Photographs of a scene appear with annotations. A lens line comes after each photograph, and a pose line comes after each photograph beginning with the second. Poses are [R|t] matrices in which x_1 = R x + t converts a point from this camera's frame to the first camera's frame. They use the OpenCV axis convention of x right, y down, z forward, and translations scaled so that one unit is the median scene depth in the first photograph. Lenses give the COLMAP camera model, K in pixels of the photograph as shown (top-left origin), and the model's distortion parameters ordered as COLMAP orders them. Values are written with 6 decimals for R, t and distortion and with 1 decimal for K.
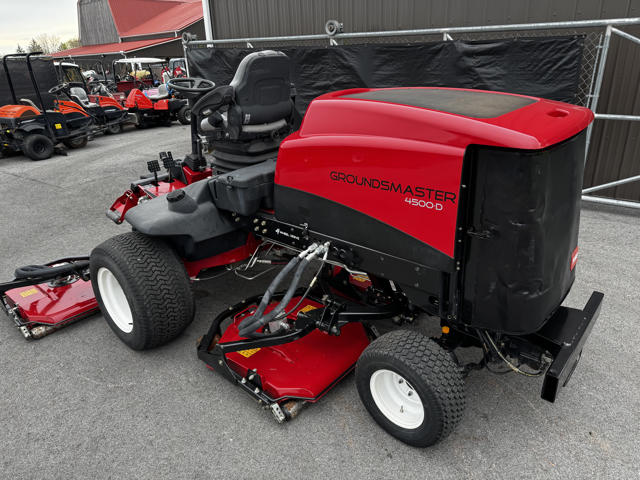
lens RADIAL K [[445.1, 0, 328.8], [0, 445.1, 241.4], [0, 0, 1]] dist [0.039441, -0.051066]
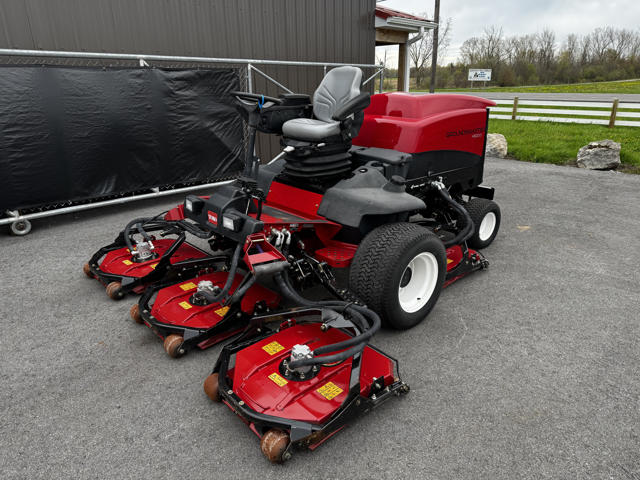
lens RADIAL K [[445.1, 0, 321.3], [0, 445.1, 243.1], [0, 0, 1]] dist [0.039441, -0.051066]
pose [[0.111797, -0.309600, 0.944272, -0.961169], [0.385545, 0.889310, 0.245933, -0.201929], [-0.915891, 0.336565, 0.218787, 0.607574]]
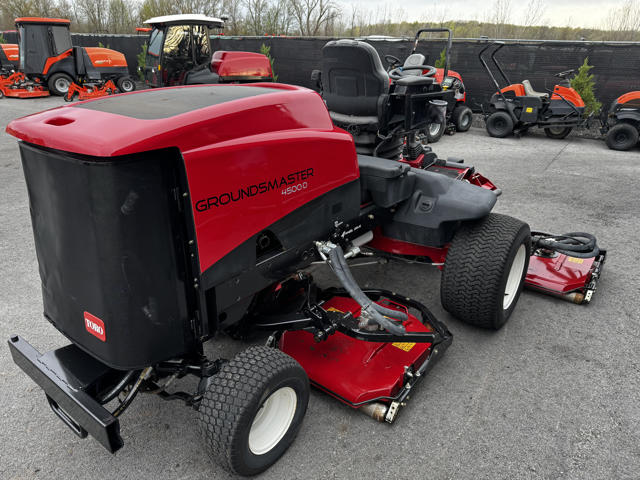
lens RADIAL K [[445.1, 0, 320.5], [0, 445.1, 240.3], [0, 0, 1]] dist [0.039441, -0.051066]
pose [[-0.053184, -0.356474, 0.932790, -0.355669], [0.386821, 0.853827, 0.348352, -0.139466], [-0.920620, 0.379349, 0.092482, 0.379563]]
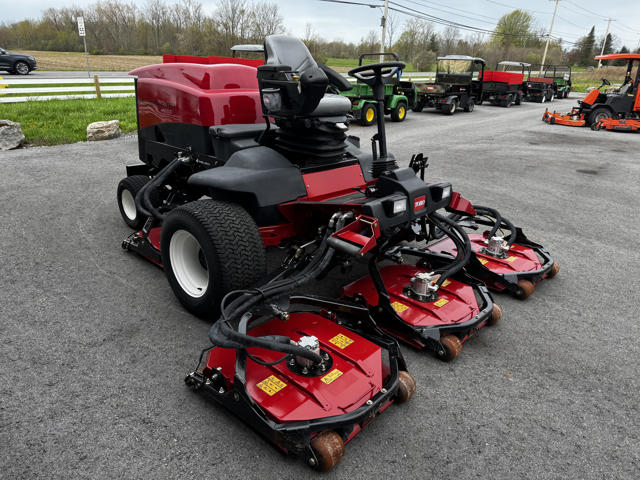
lens RADIAL K [[445.1, 0, 332.9], [0, 445.1, 232.7], [0, 0, 1]] dist [0.039441, -0.051066]
pose [[-0.999618, -0.009057, 0.026120, -0.195088], [0.011156, 0.732323, 0.680866, -0.538917], [-0.025295, 0.680897, -0.731942, 1.409361]]
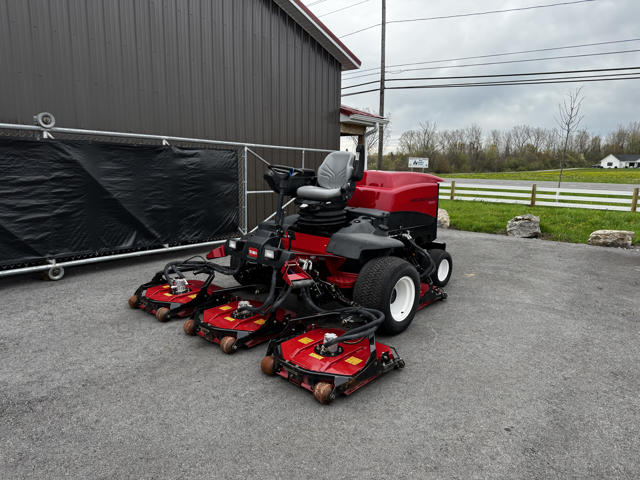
lens RADIAL K [[445.1, 0, 323.2], [0, 445.1, 235.4], [0, 0, 1]] dist [0.039441, -0.051066]
pose [[-0.002440, -0.124948, 0.992160, -1.249035], [0.366426, 0.923043, 0.117145, -0.220931], [-0.930444, 0.363839, 0.043532, 0.709855]]
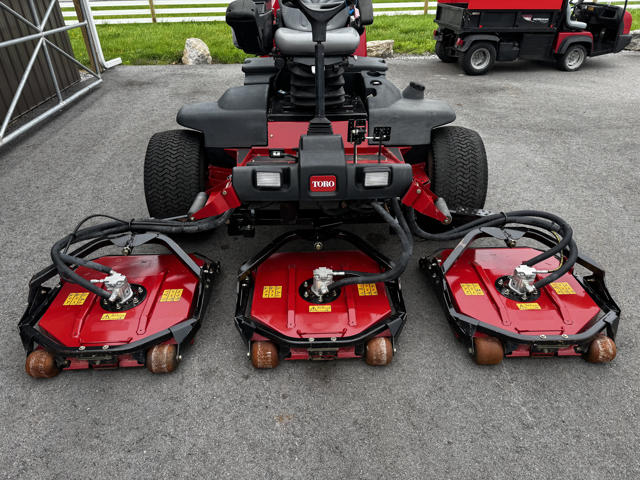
lens RADIAL K [[445.1, 0, 323.2], [0, 445.1, 242.7], [0, 0, 1]] dist [0.039441, -0.051066]
pose [[-0.687195, -0.338194, 0.642952, -0.652769], [0.315592, 0.658185, 0.683516, -0.431290], [-0.654343, 0.672619, -0.345570, 1.126382]]
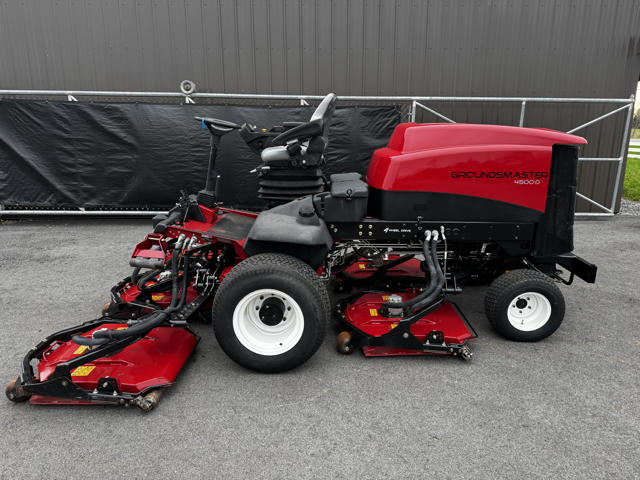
lens RADIAL K [[445.1, 0, 323.3], [0, 445.1, 238.4], [0, 0, 1]] dist [0.039441, -0.051066]
pose [[0.763653, -0.122765, 0.633847, -0.625697], [0.224346, 0.971035, -0.082217, 0.037460], [-0.605394, 0.204987, 0.769076, 0.090006]]
